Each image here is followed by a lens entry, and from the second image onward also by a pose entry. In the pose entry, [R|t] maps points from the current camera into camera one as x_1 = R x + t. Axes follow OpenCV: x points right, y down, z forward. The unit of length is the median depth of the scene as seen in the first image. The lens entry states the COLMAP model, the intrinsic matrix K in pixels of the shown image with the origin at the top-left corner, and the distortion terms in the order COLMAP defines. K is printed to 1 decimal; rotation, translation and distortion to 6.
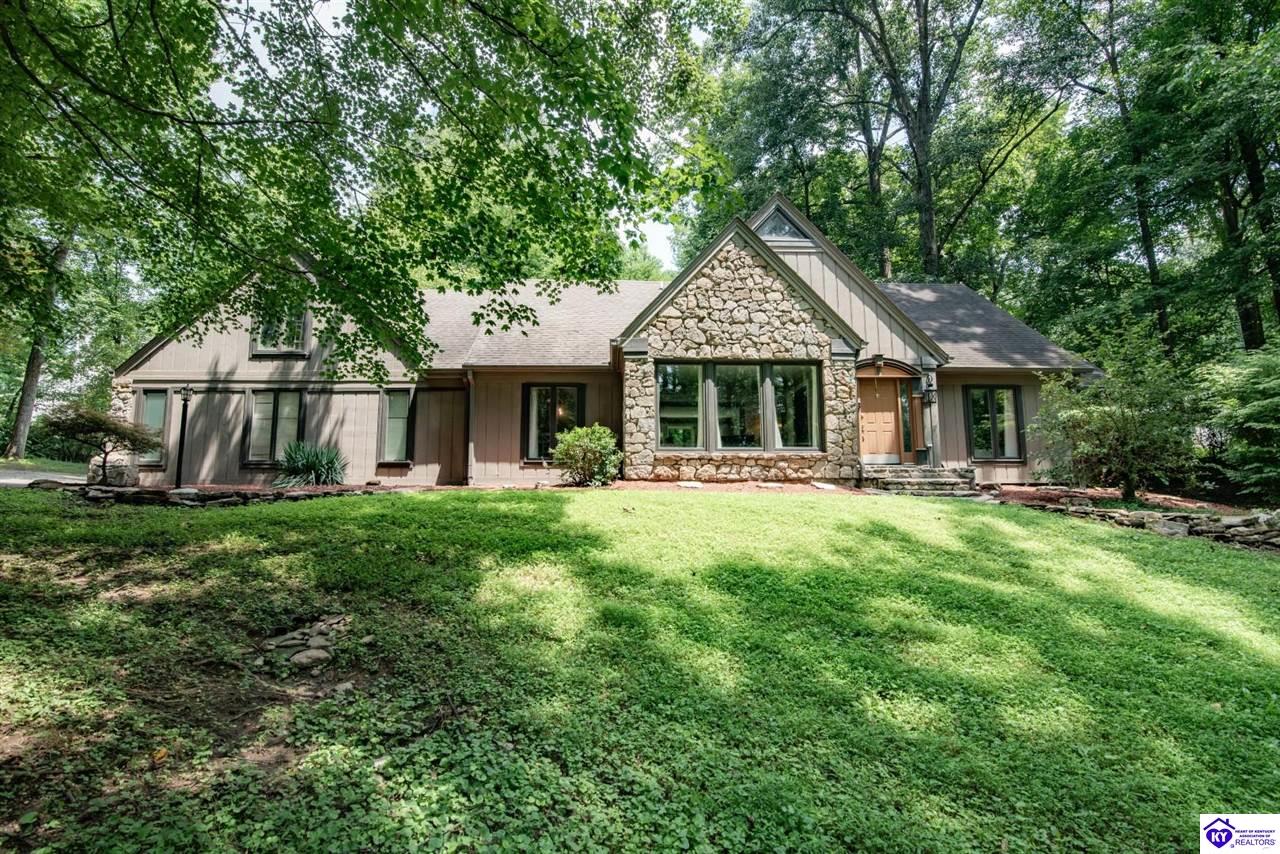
lens RADIAL K [[583.9, 0, 638.0], [0, 583.9, 429.0], [0, 0, 1]] dist [-0.017224, 0.000190]
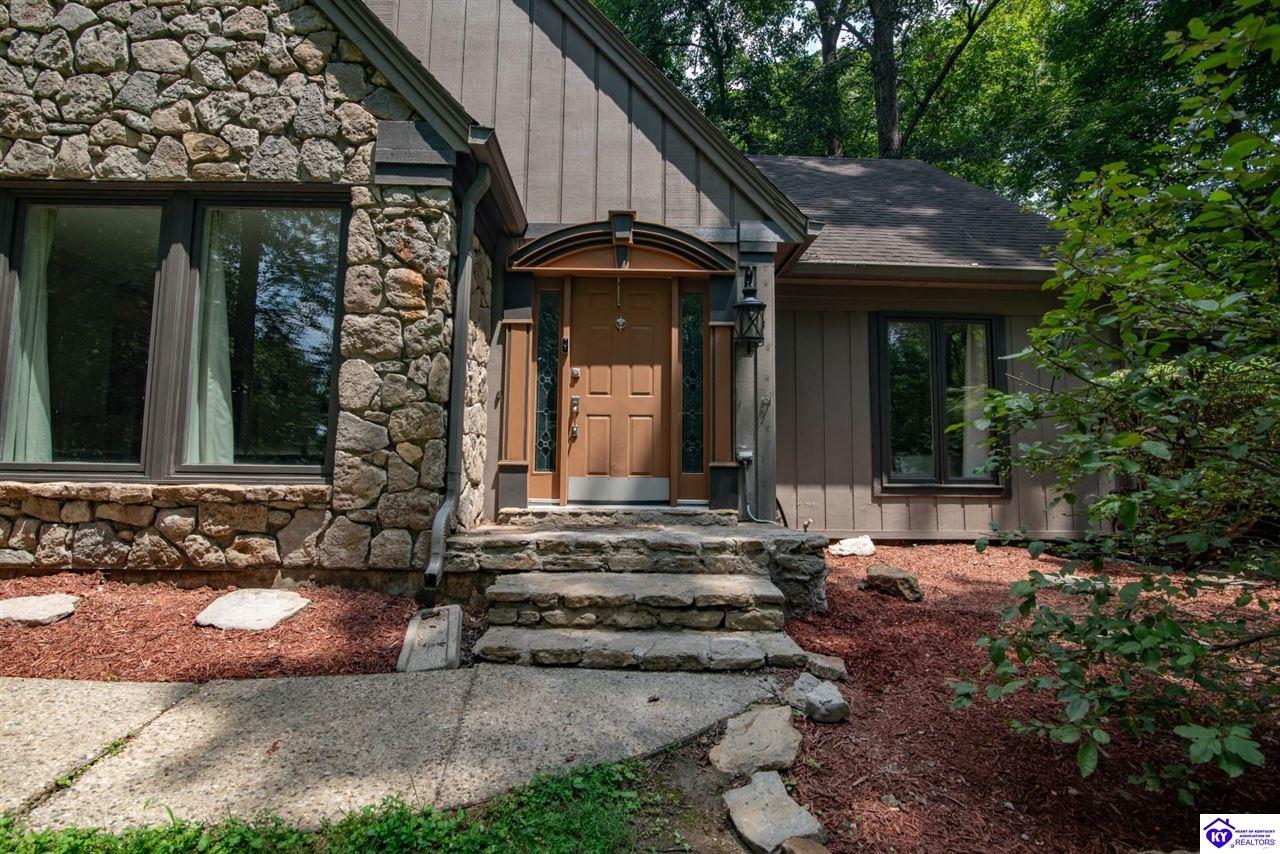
lens RADIAL K [[583.9, 0, 638.3], [0, 583.9, 425.2], [0, 0, 1]] dist [-0.017224, 0.000190]
pose [[0.999852, 0.014342, -0.009476, 0.474339], [-0.014040, 0.999416, 0.031138, -0.001700], [0.009917, -0.031000, 0.999470, 0.680054]]
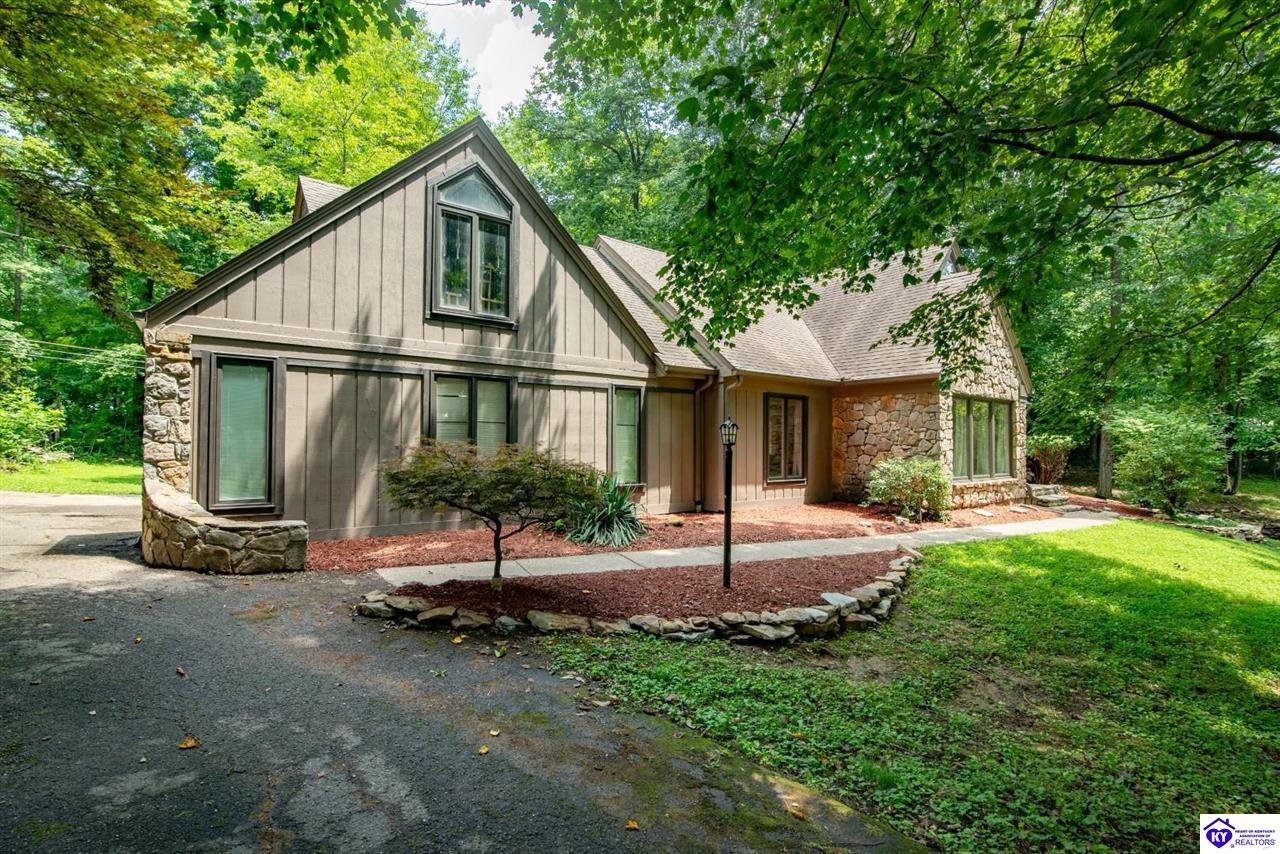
lens RADIAL K [[583.9, 0, 640.2], [0, 583.9, 431.4], [0, 0, 1]] dist [-0.017224, 0.000190]
pose [[0.815565, 0.020988, 0.578285, -1.011259], [-0.078016, 0.994206, 0.073945, -0.083902], [-0.573382, -0.105423, 0.812477, 0.457659]]
